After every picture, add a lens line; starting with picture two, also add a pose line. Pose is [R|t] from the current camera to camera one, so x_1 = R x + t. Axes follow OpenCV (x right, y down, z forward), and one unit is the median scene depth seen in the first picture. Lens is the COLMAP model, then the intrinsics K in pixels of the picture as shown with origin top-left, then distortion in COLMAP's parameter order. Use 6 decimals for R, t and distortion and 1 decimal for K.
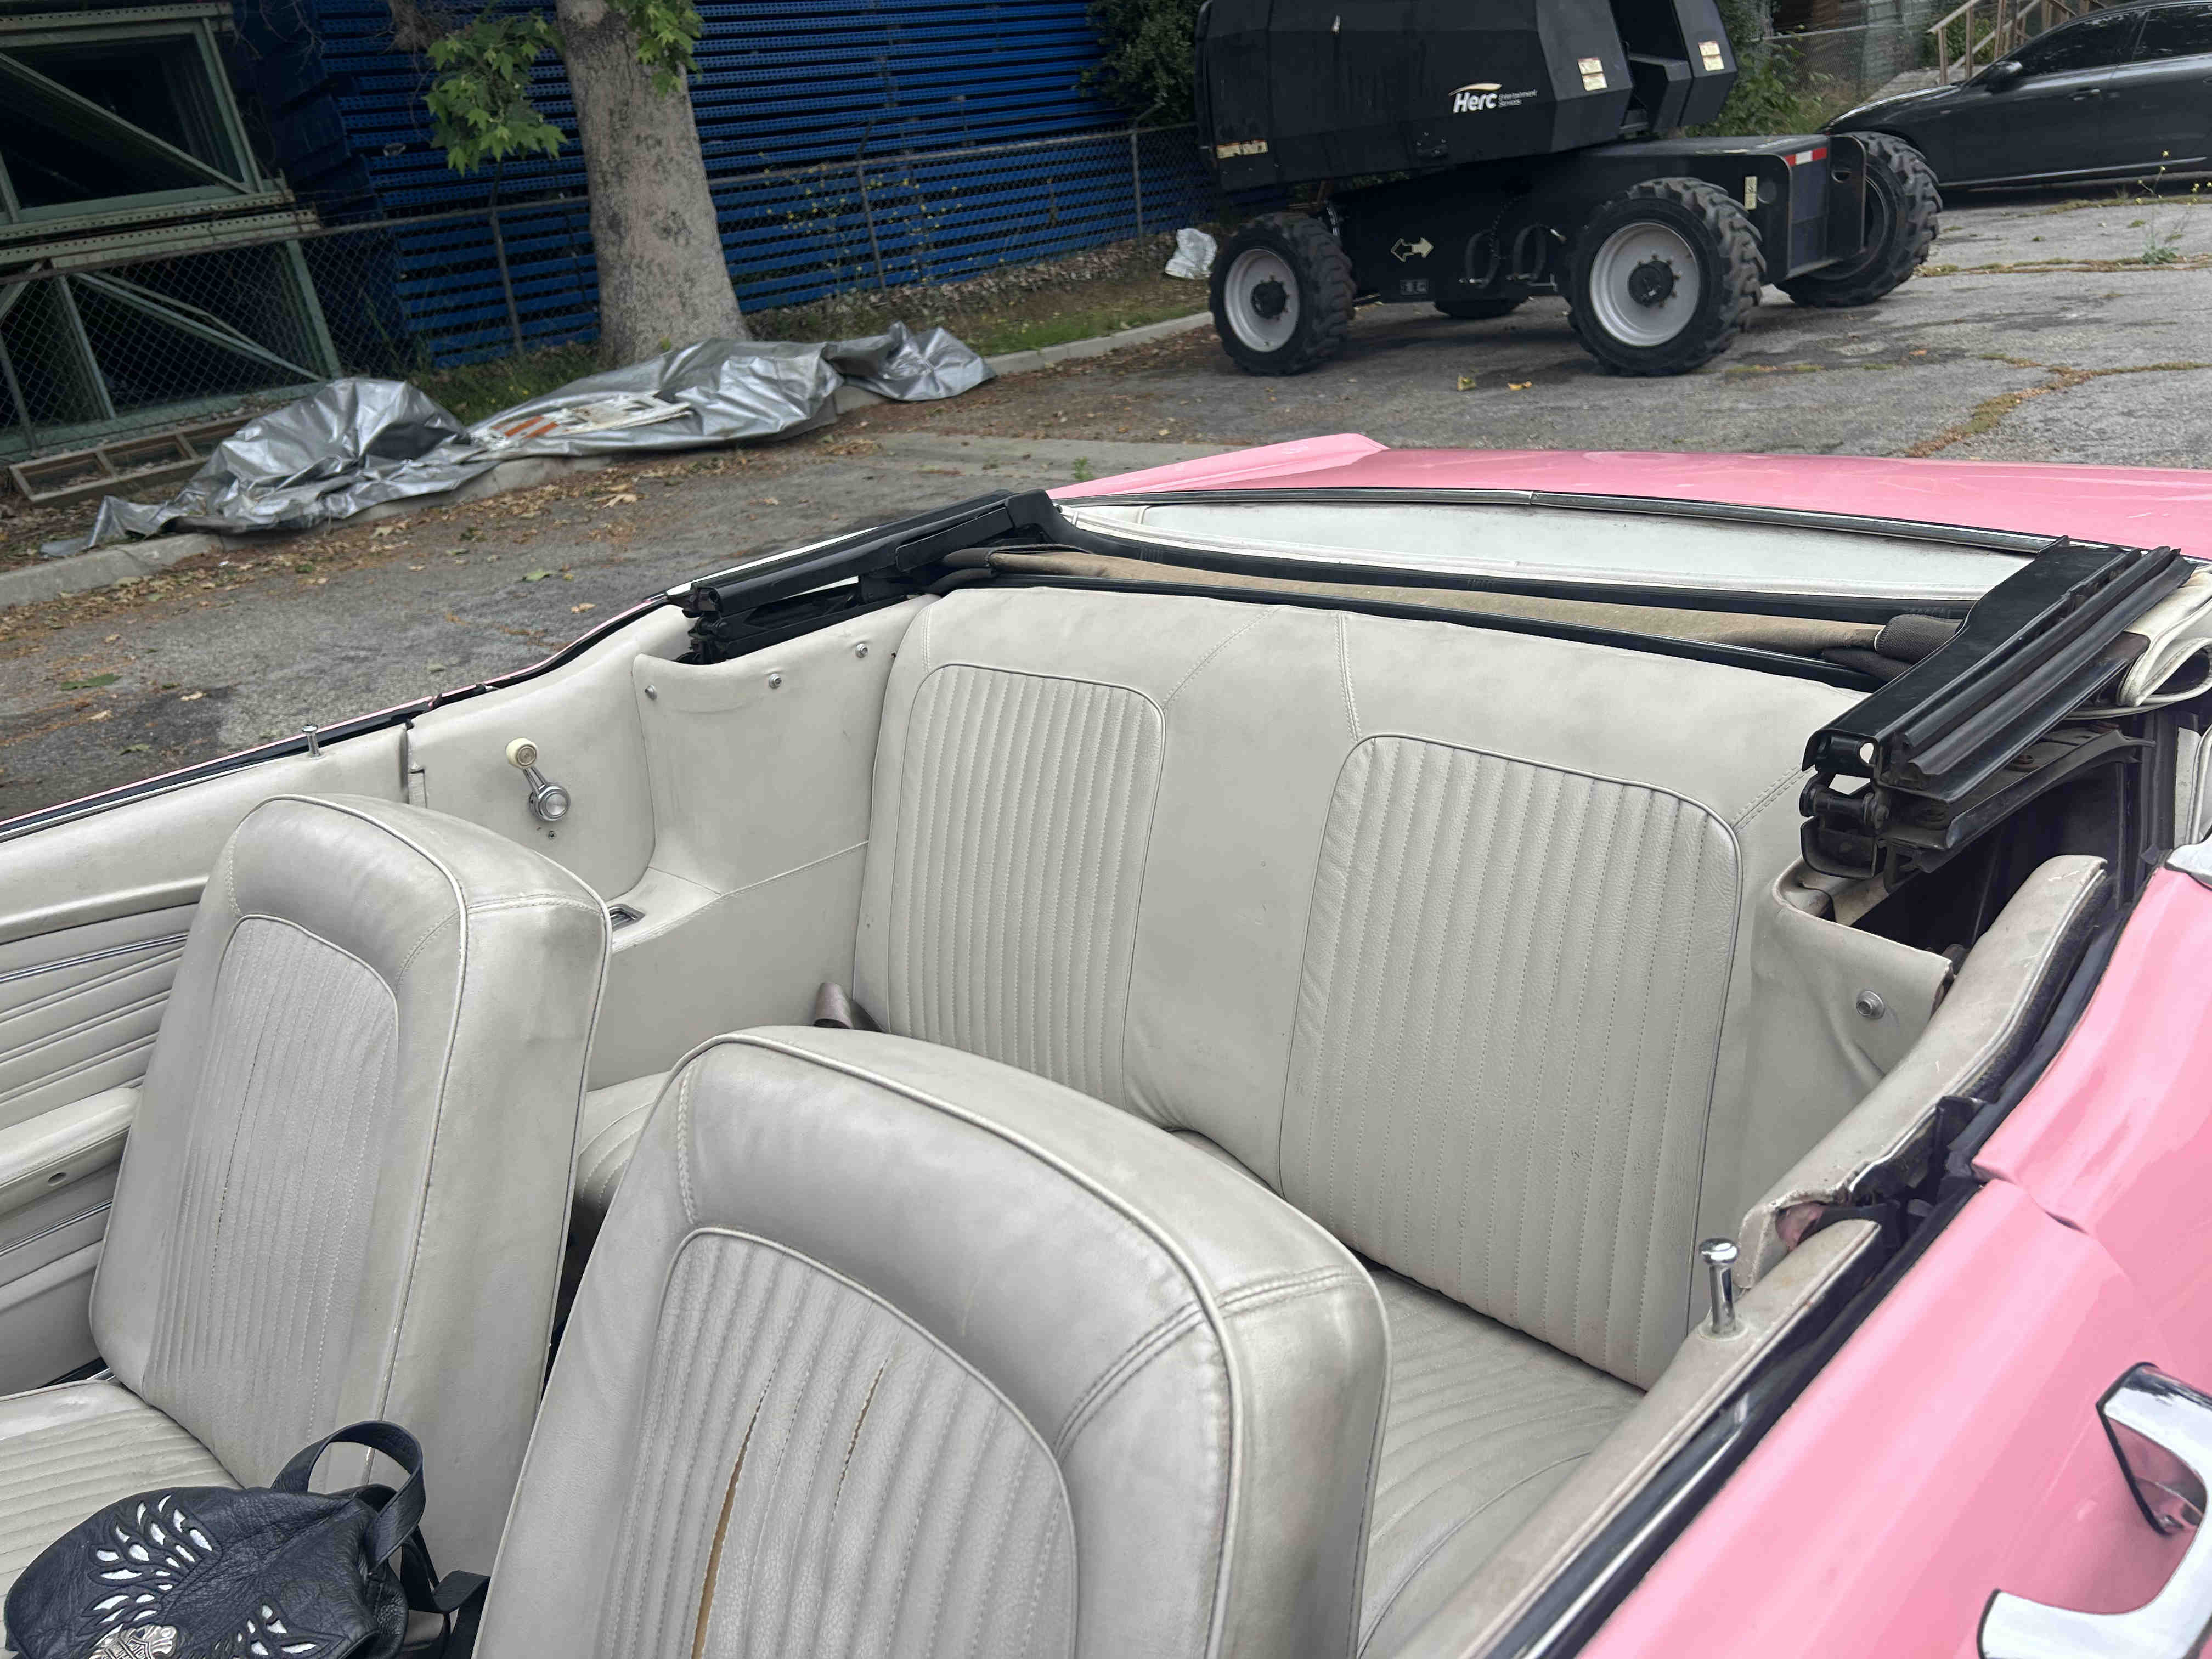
lens RADIAL K [[1655.0, 0, 1106.0], [0, 1655.0, 829.5], [0, 0, 1]] dist [0.077310, -0.081982]
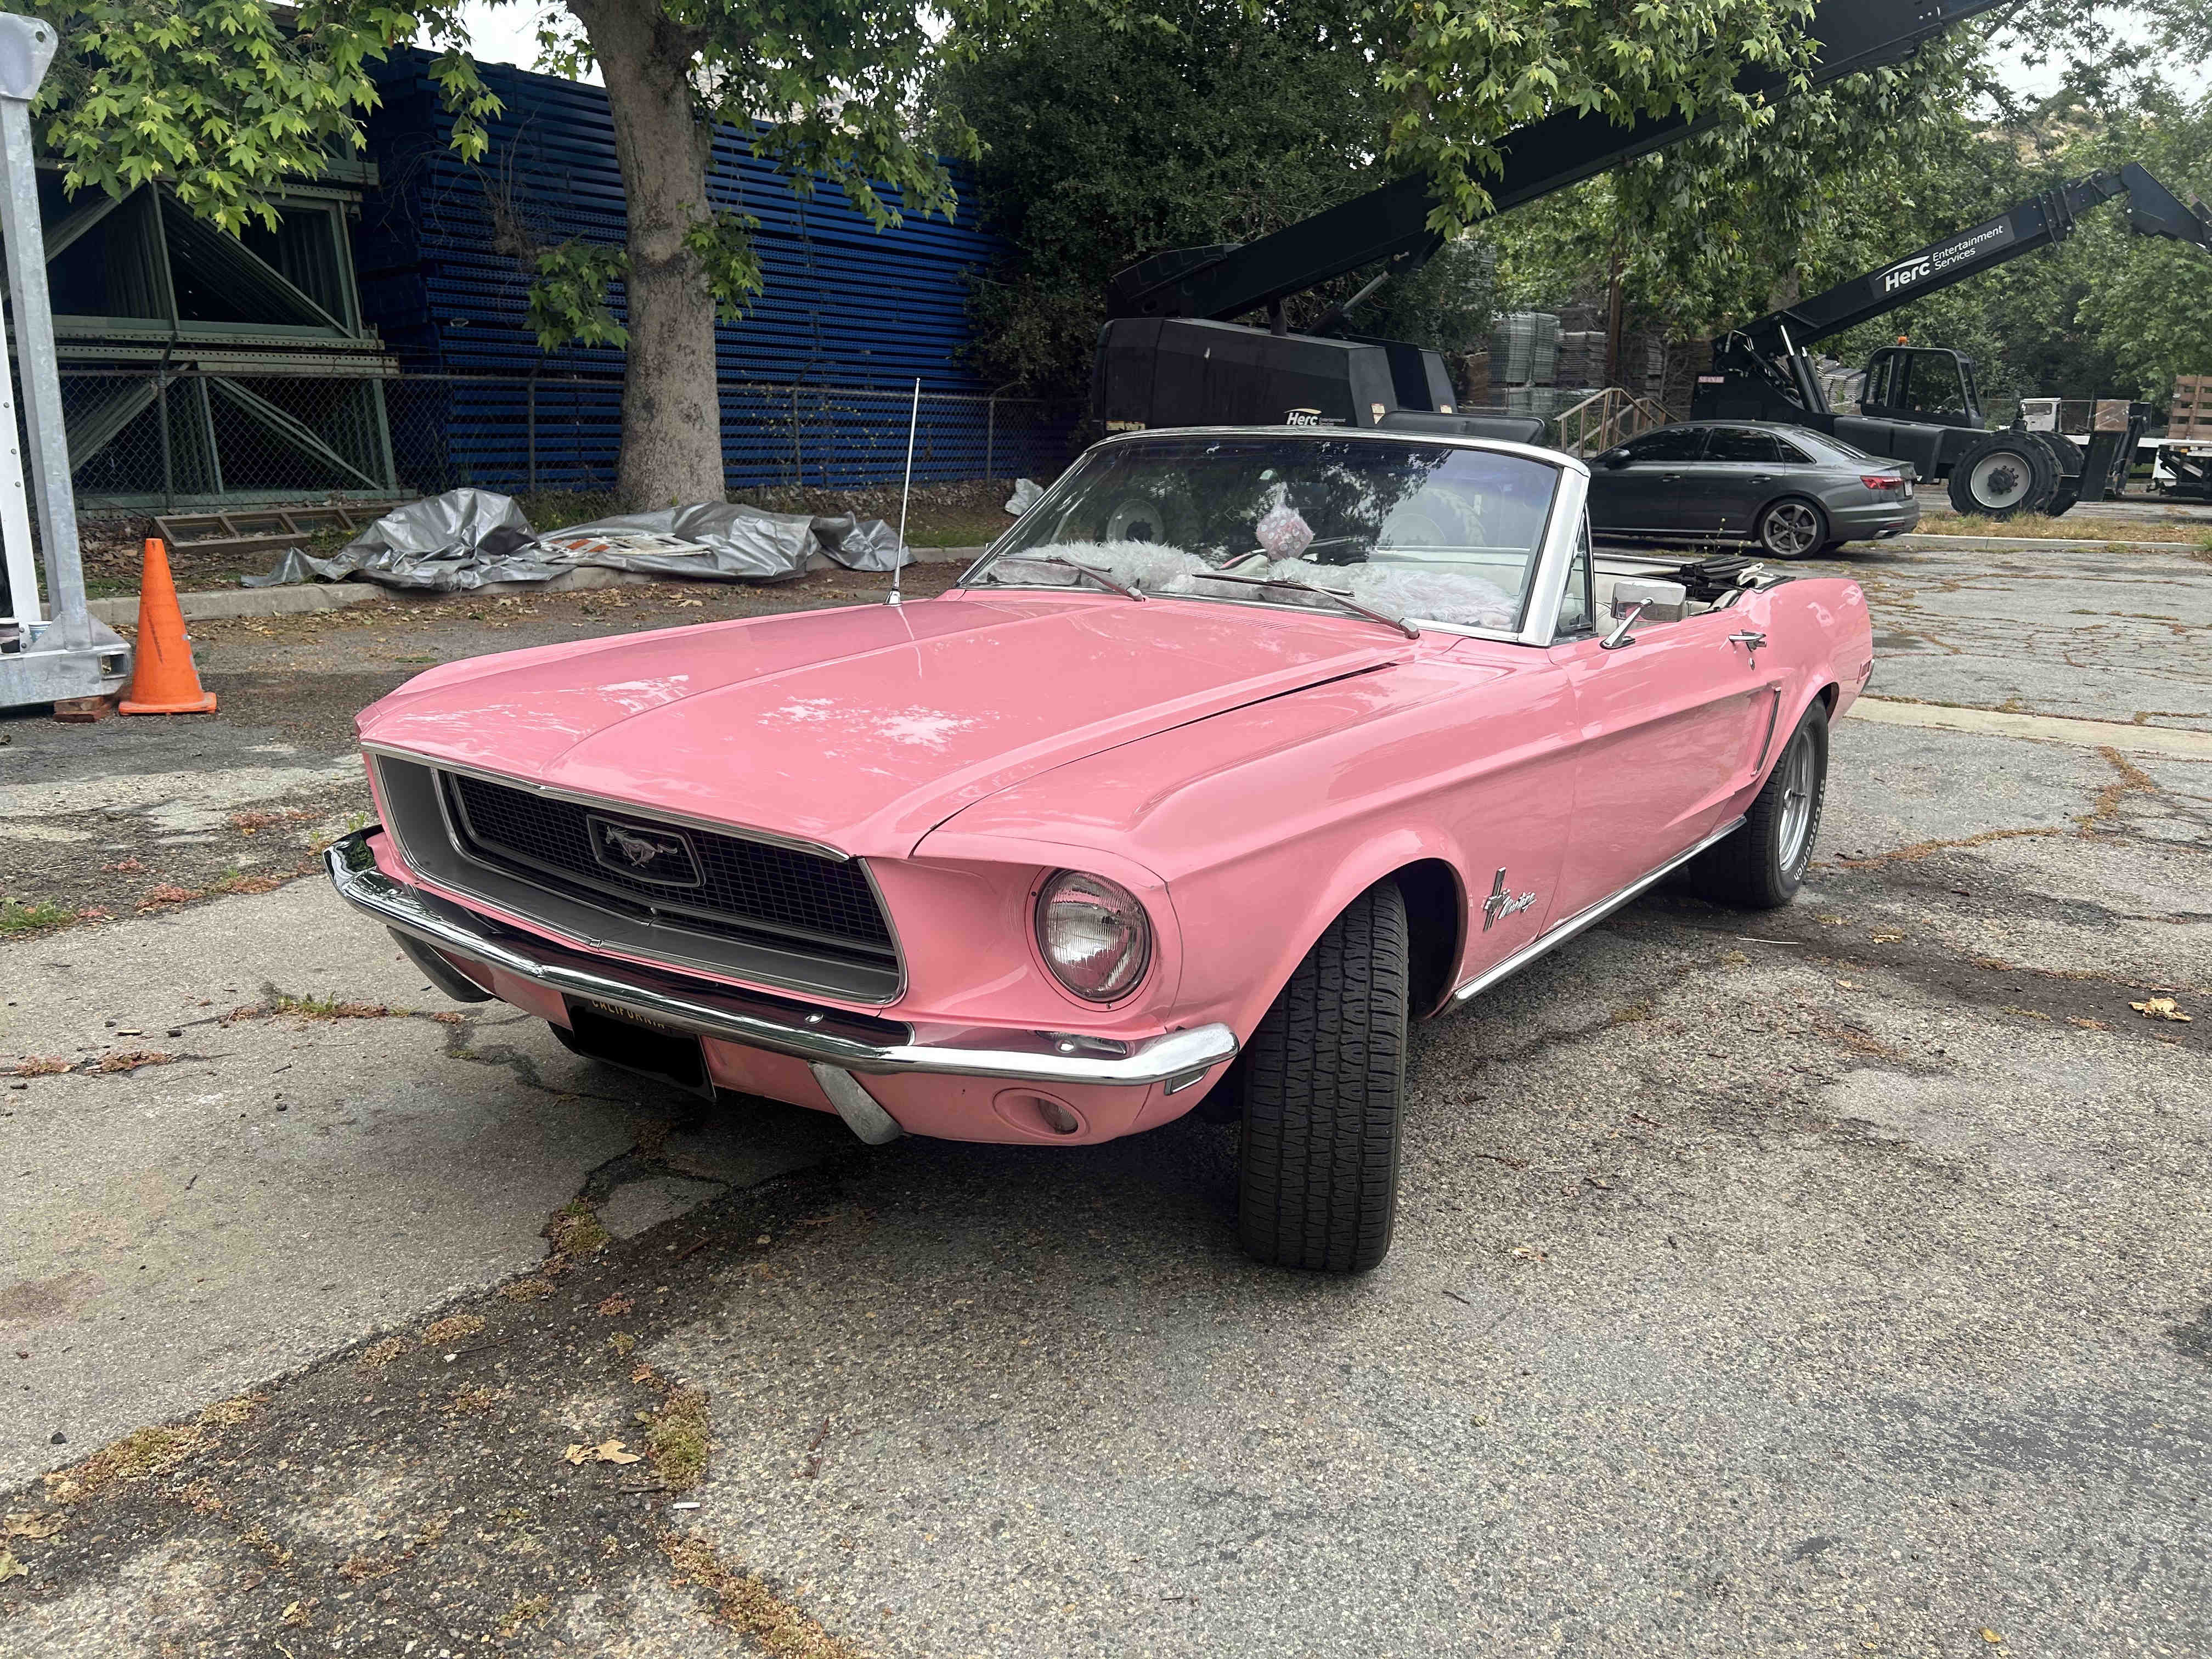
lens RADIAL K [[1655.0, 0, 1106.0], [0, 1655.0, 829.5], [0, 0, 1]] dist [0.077310, -0.081982]
pose [[0.974826, 0.103741, 0.197365, -0.178316], [-0.073407, 0.985144, -0.155248, 0.137700], [-0.210538, 0.136852, 0.967959, -0.281166]]
